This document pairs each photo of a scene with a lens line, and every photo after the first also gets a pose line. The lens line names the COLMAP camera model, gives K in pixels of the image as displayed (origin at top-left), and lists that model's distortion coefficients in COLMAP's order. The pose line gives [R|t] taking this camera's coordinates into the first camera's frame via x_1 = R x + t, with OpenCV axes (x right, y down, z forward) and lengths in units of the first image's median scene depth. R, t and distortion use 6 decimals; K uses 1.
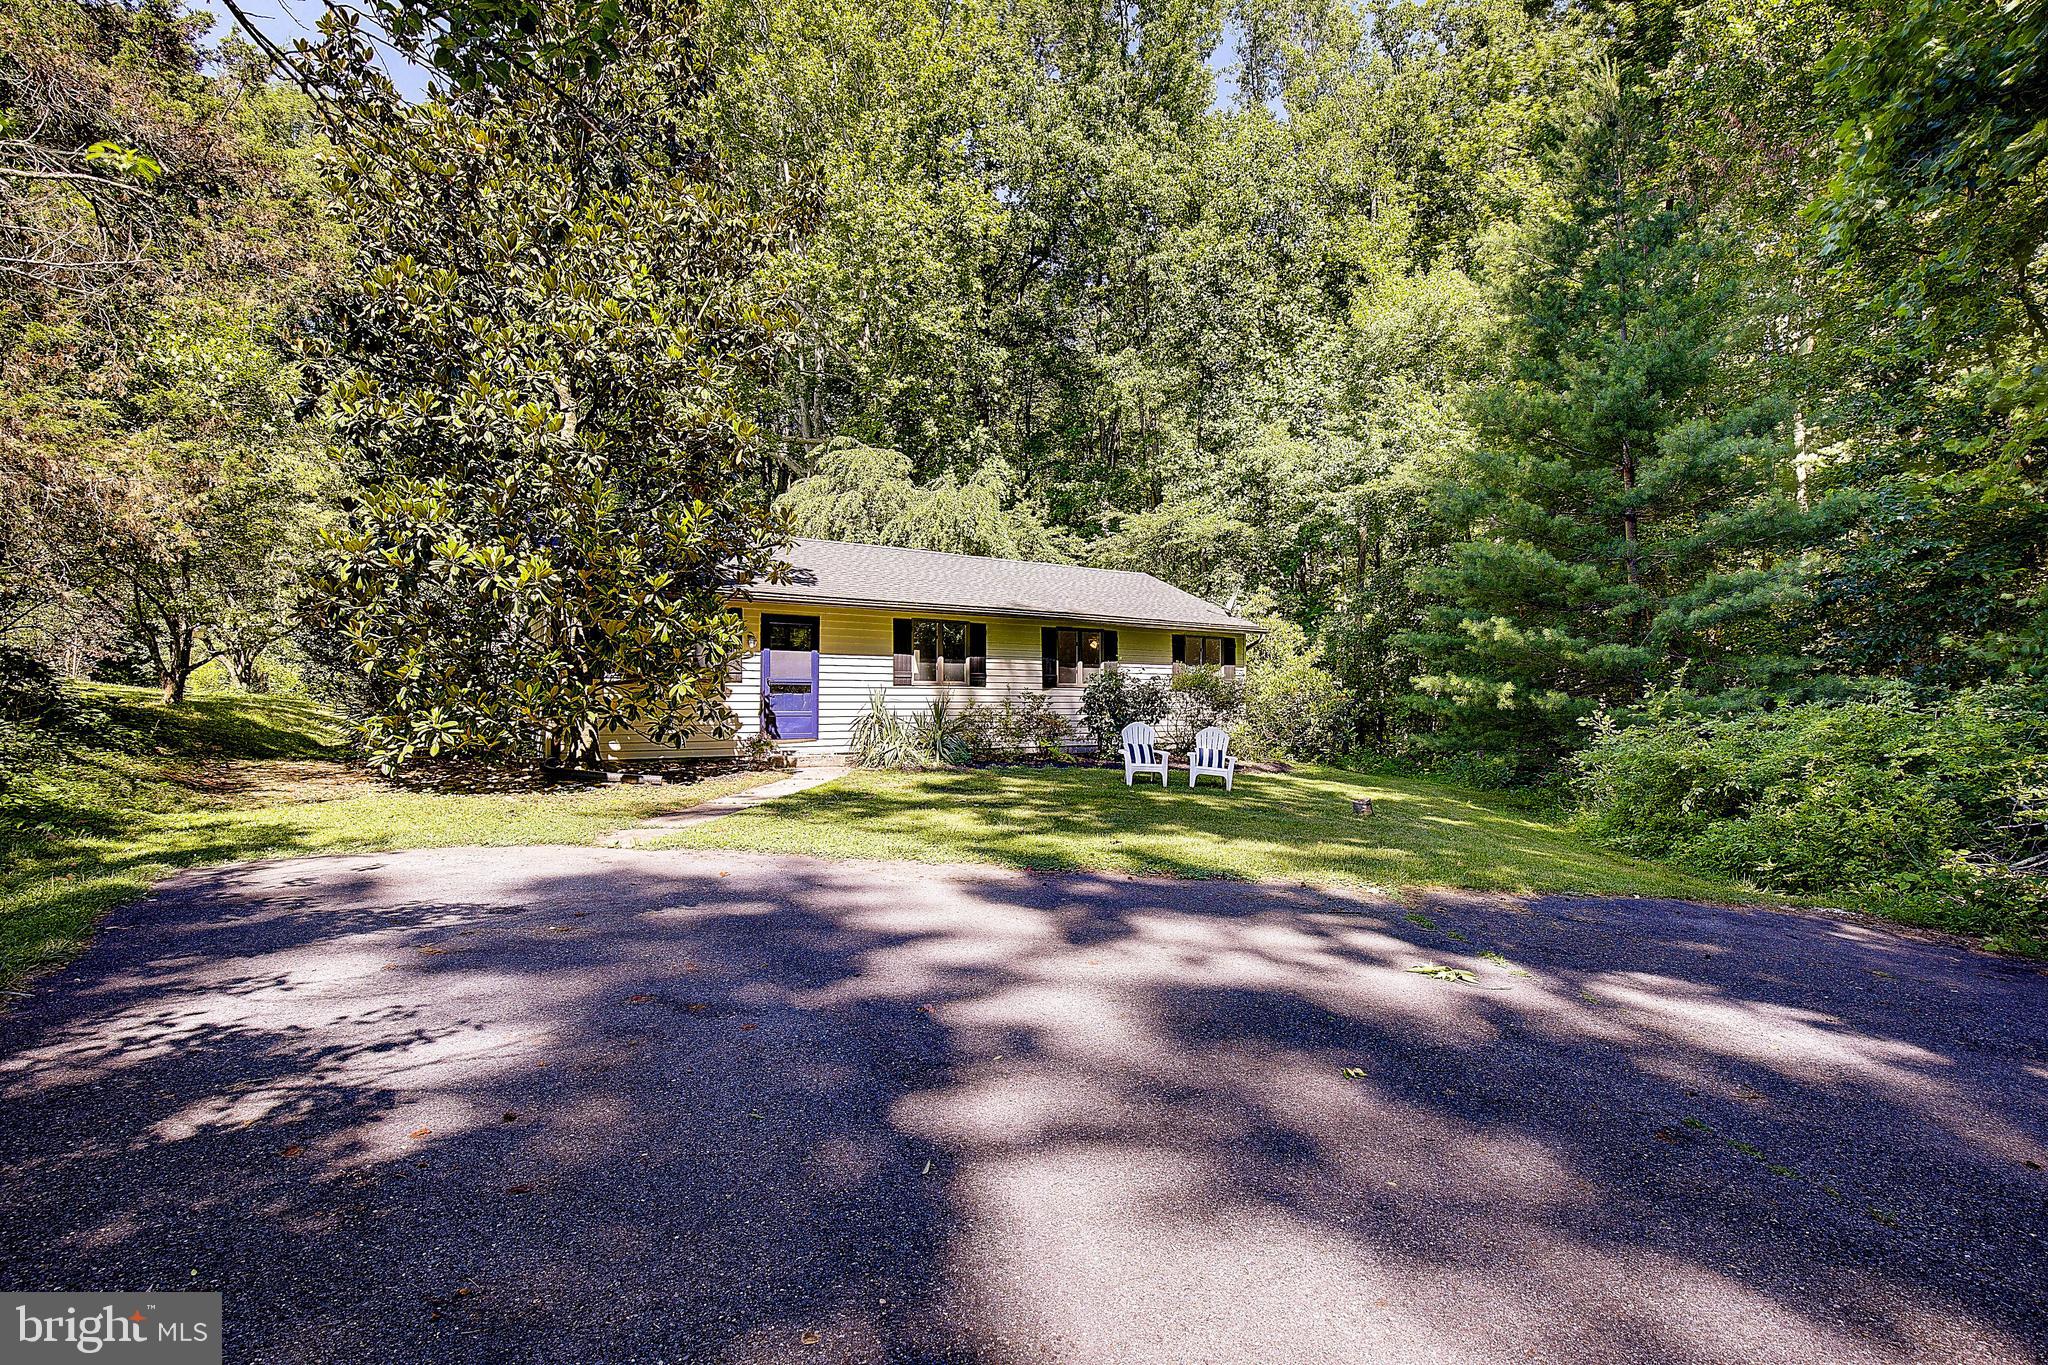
lens RADIAL K [[944.1, 0, 1058.1], [0, 944.1, 688.4], [0, 0, 1]] dist [-0.046369, 0.013542]
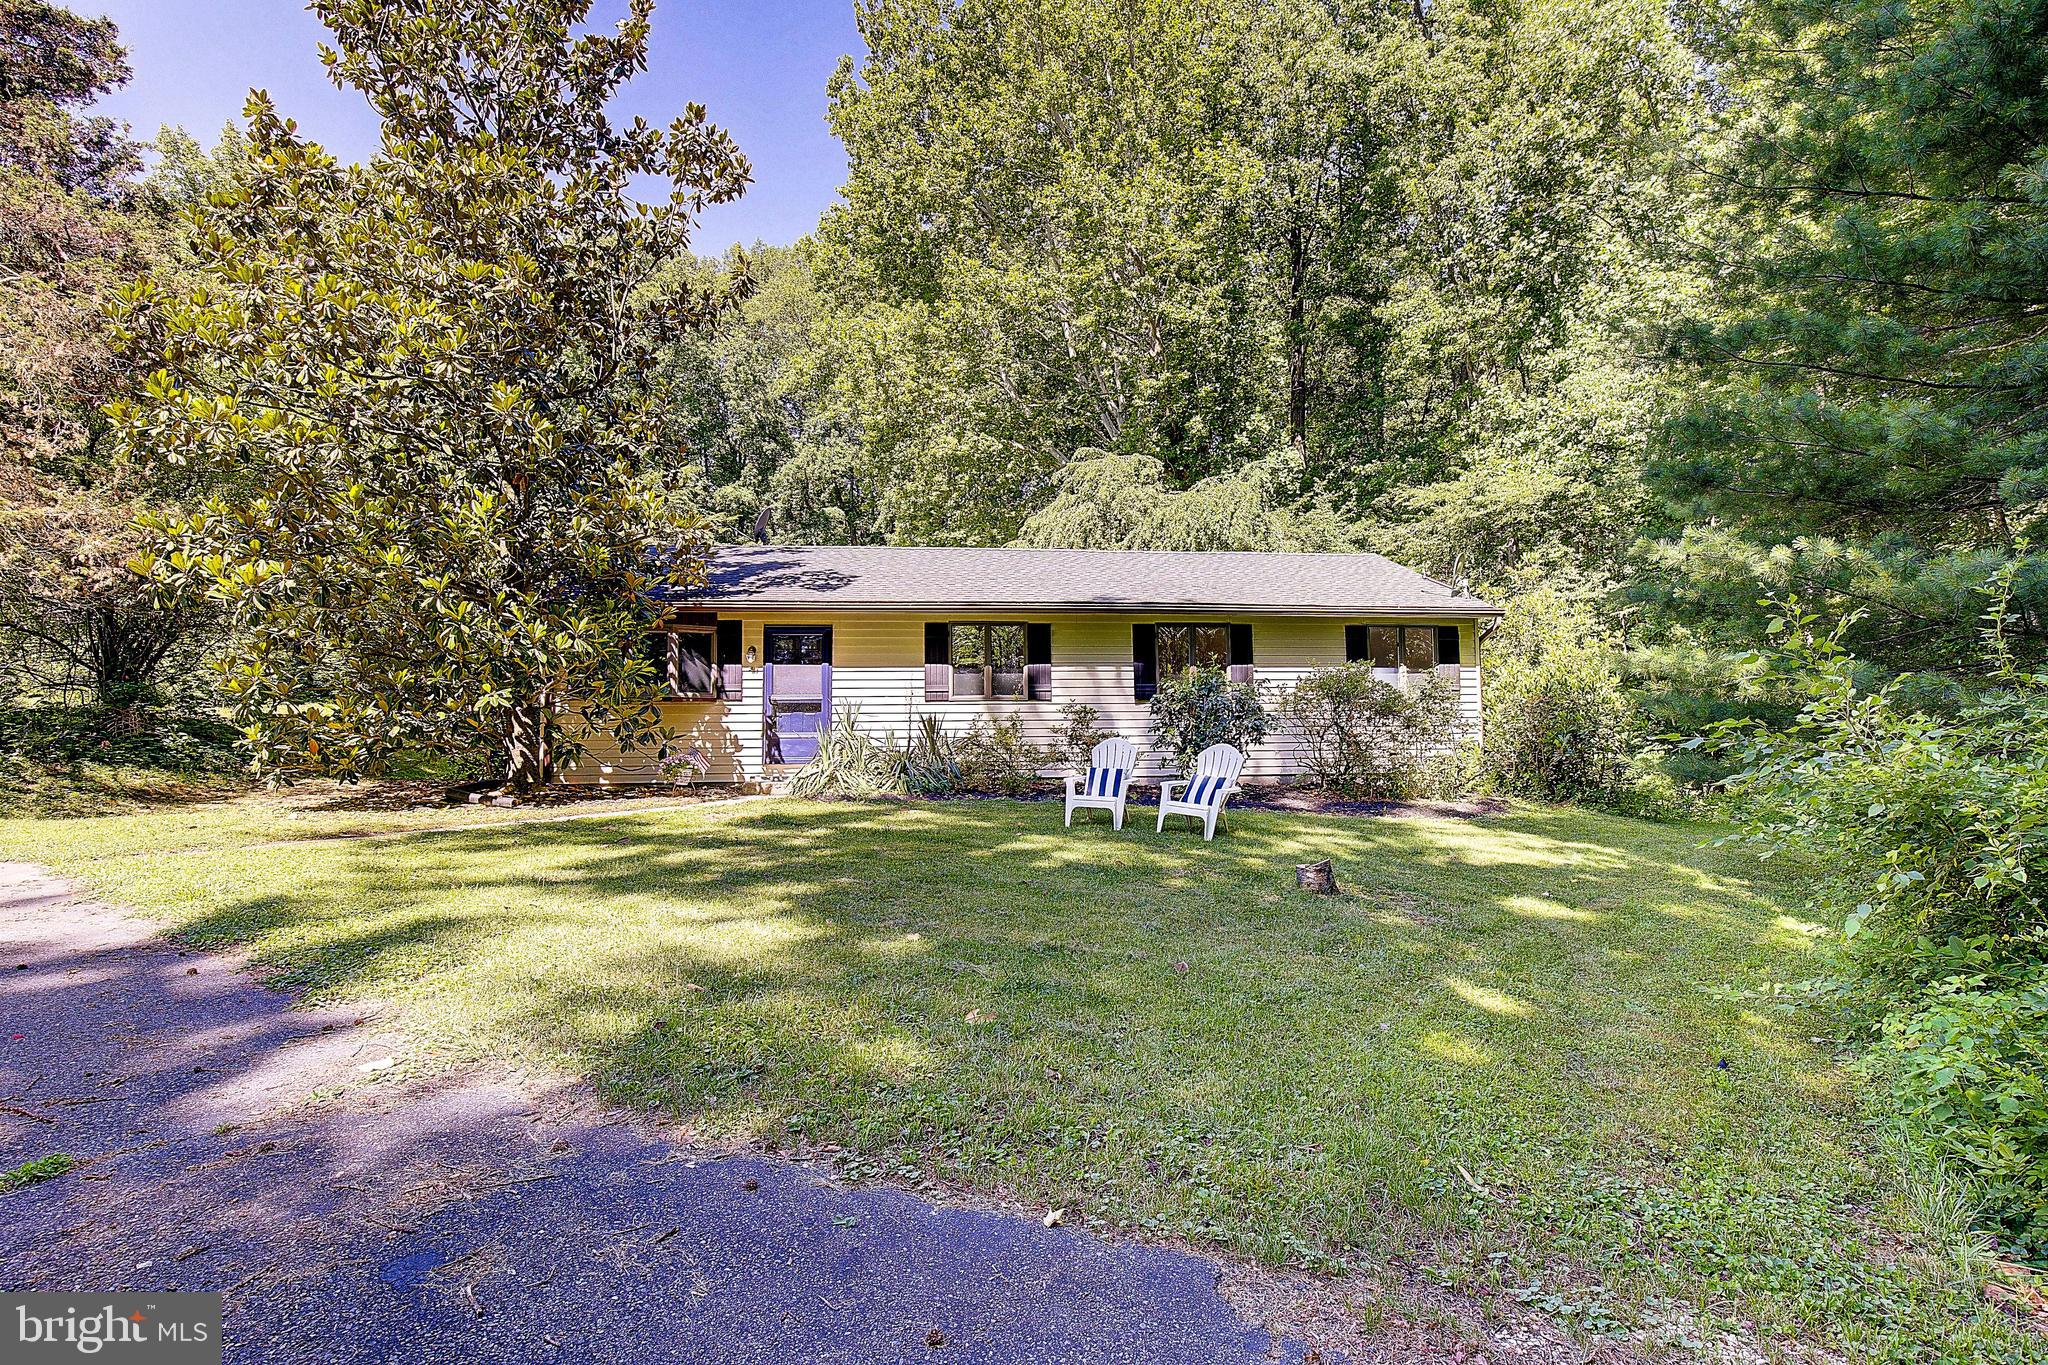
lens RADIAL K [[944.1, 0, 1058.1], [0, 944.1, 688.4], [0, 0, 1]] dist [-0.046369, 0.013542]
pose [[0.877345, -0.039968, -0.478193, 0.314493], [0.019254, 0.998655, -0.048143, 0.026379], [0.479474, 0.033031, 0.876934, 0.296417]]
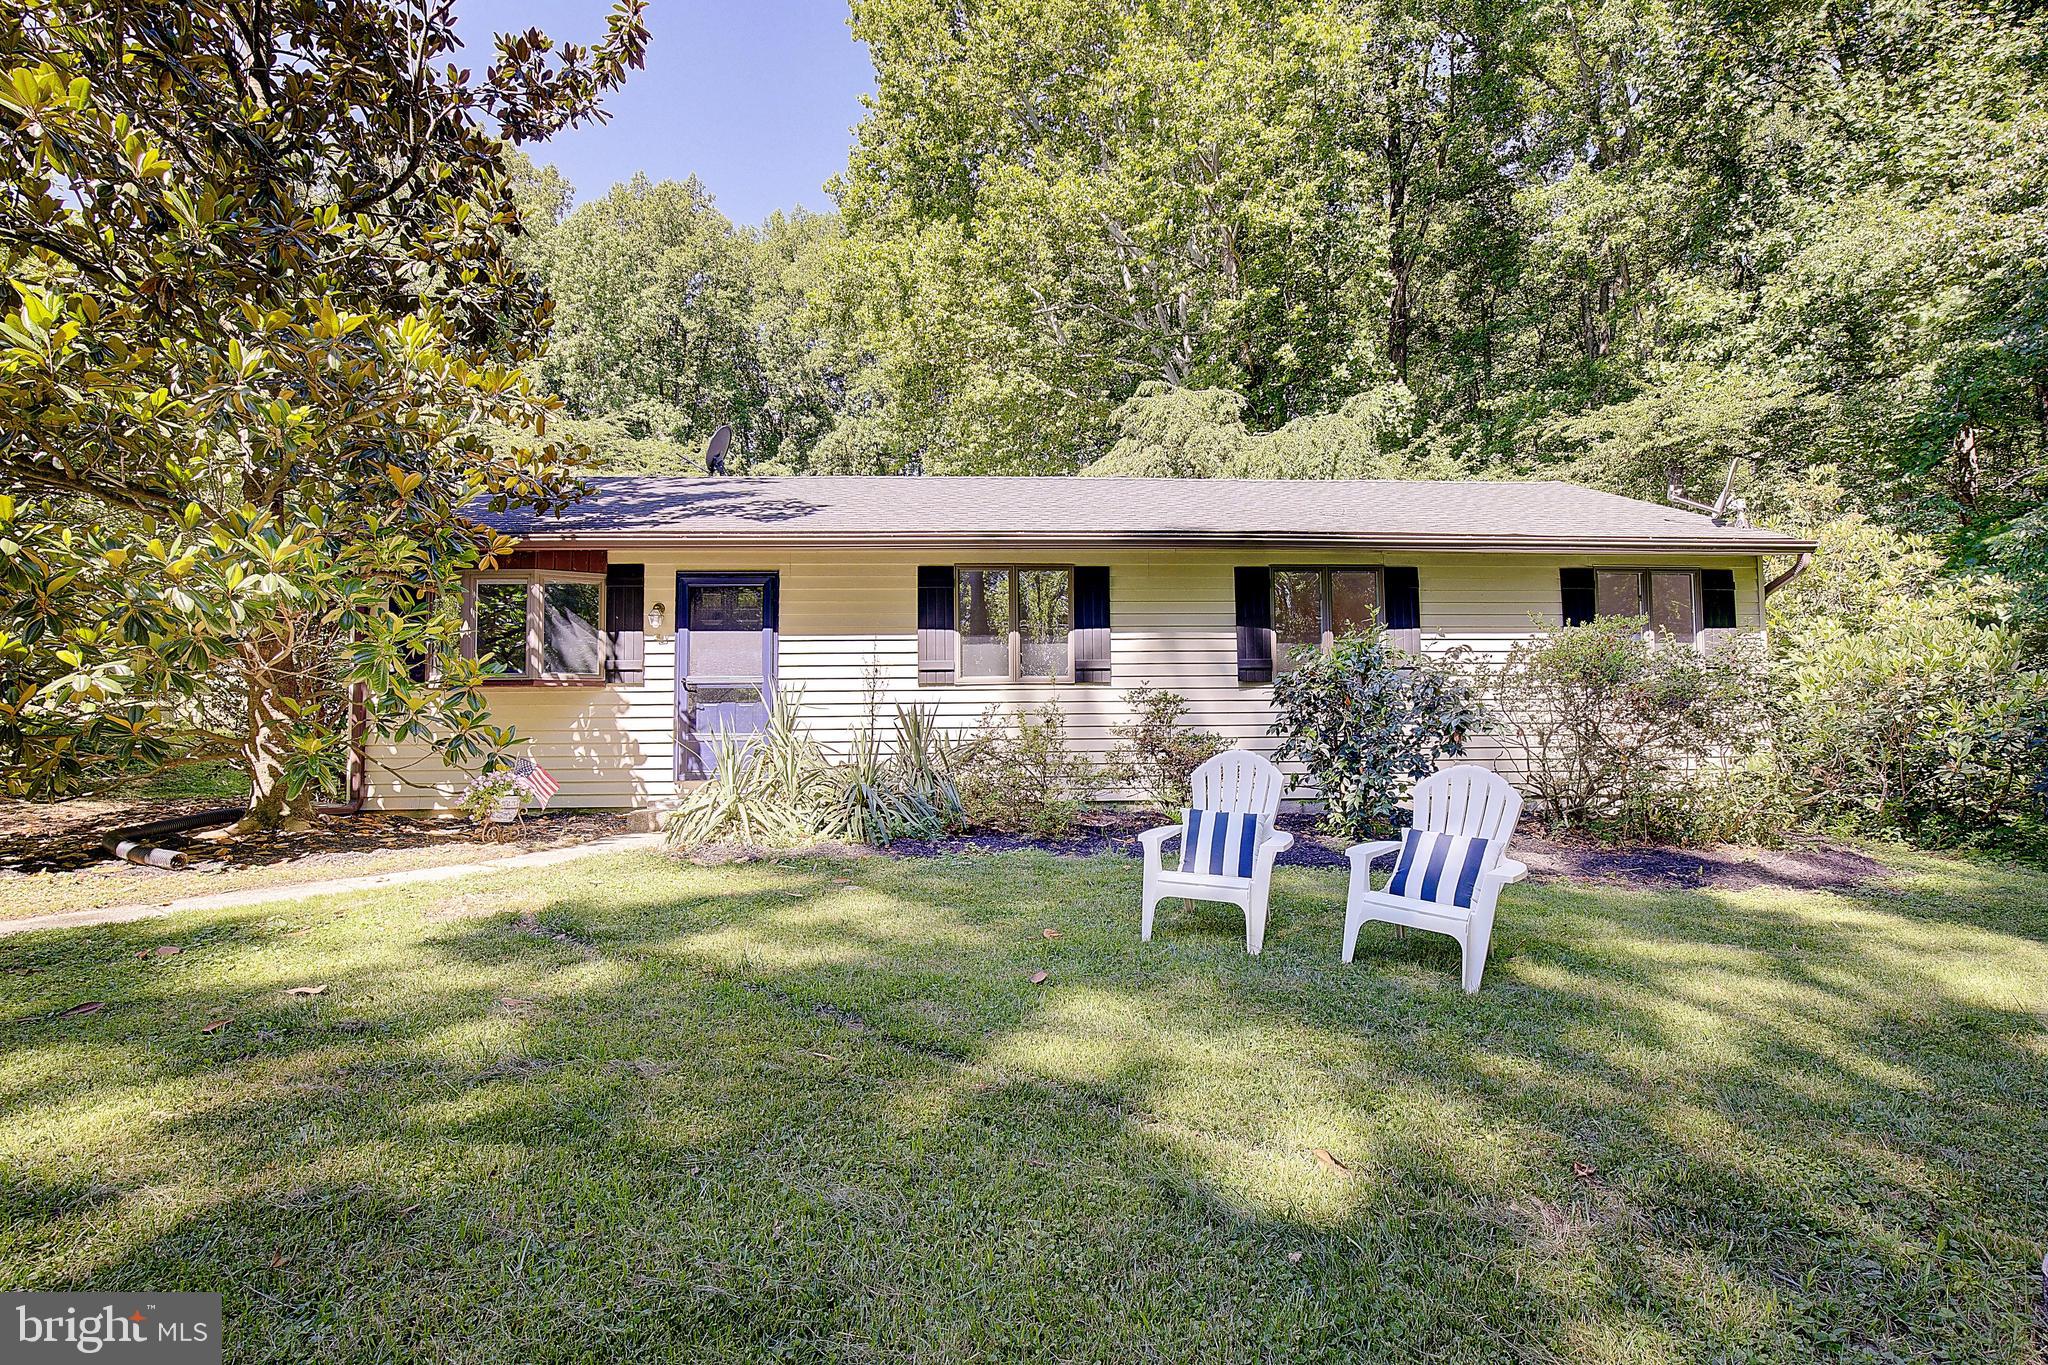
lens RADIAL K [[944.1, 0, 1058.1], [0, 944.1, 688.4], [0, 0, 1]] dist [-0.046369, 0.013542]
pose [[0.845681, -0.038007, -0.532333, 0.179036], [0.019388, 0.998990, -0.040523, 0.021027], [0.533336, 0.023949, 0.845564, 0.539526]]
